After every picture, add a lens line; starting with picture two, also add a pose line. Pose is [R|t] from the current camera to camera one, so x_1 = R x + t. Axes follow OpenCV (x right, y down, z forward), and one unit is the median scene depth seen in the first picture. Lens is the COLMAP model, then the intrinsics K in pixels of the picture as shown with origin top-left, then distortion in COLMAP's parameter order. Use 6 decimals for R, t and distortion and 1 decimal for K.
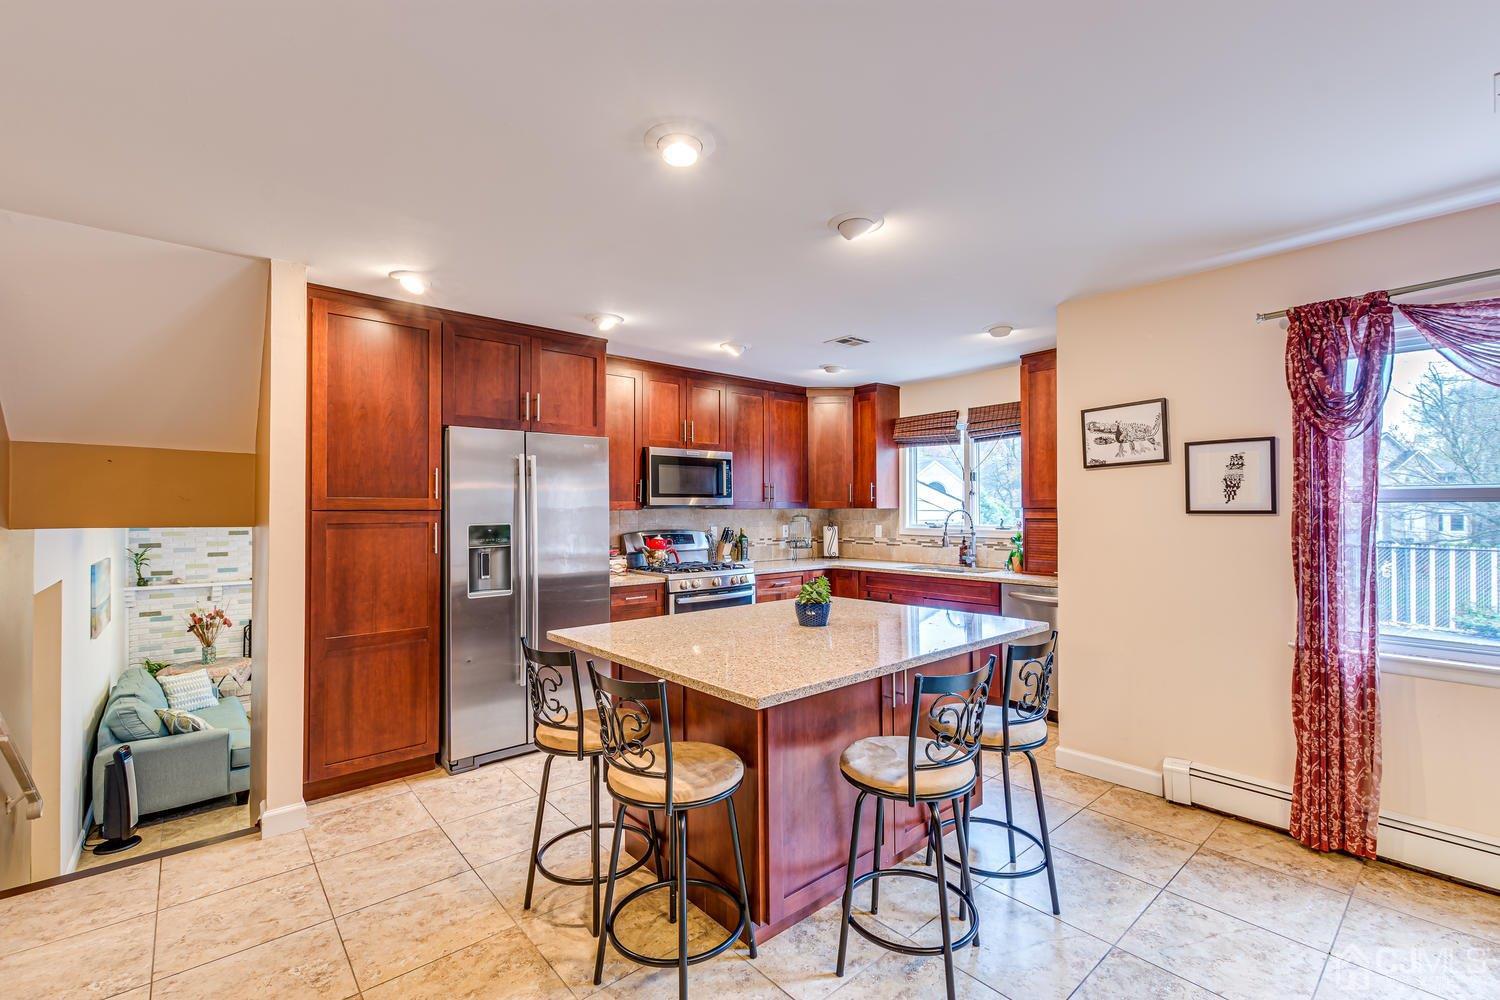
lens RADIAL K [[641.3, 0, 755.2], [0, 641.3, 504.2], [0, 0, 1]] dist [0.001629, -0.003095]
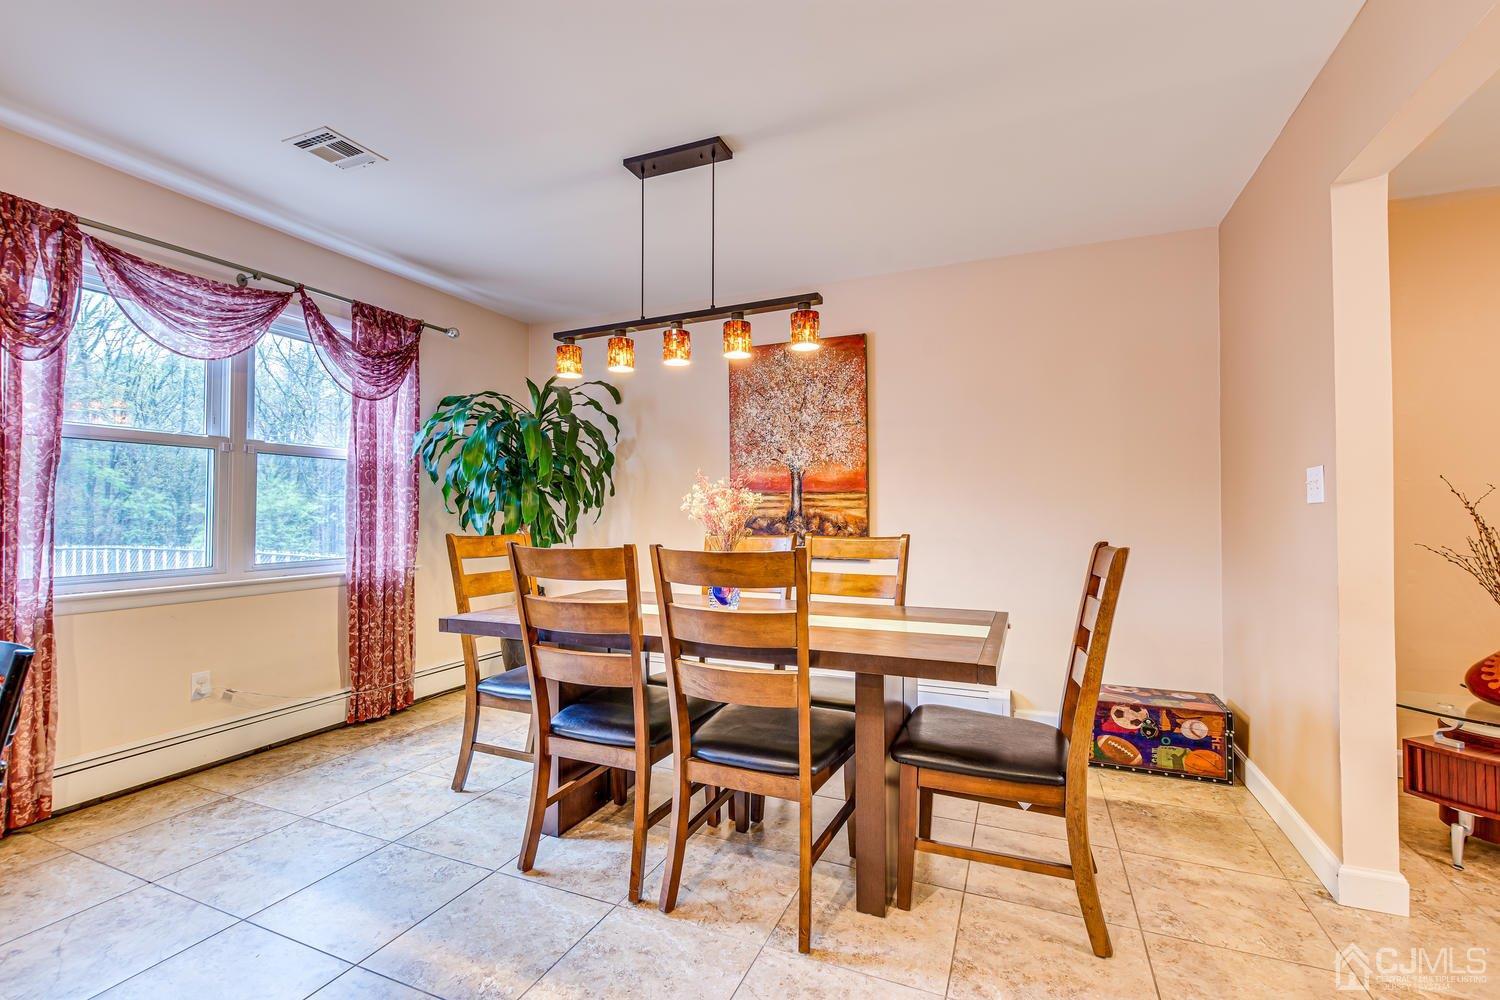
lens RADIAL K [[655.6, 0, 756.3], [0, 655.6, 497.9], [0, 0, 1]] dist [0.010182, 0.000043]
pose [[-0.440108, 0.018058, 0.897763, -0.207143], [-0.007532, 0.999688, -0.023801, 0.062145], [-0.897913, -0.017237, -0.439834, 0.295098]]
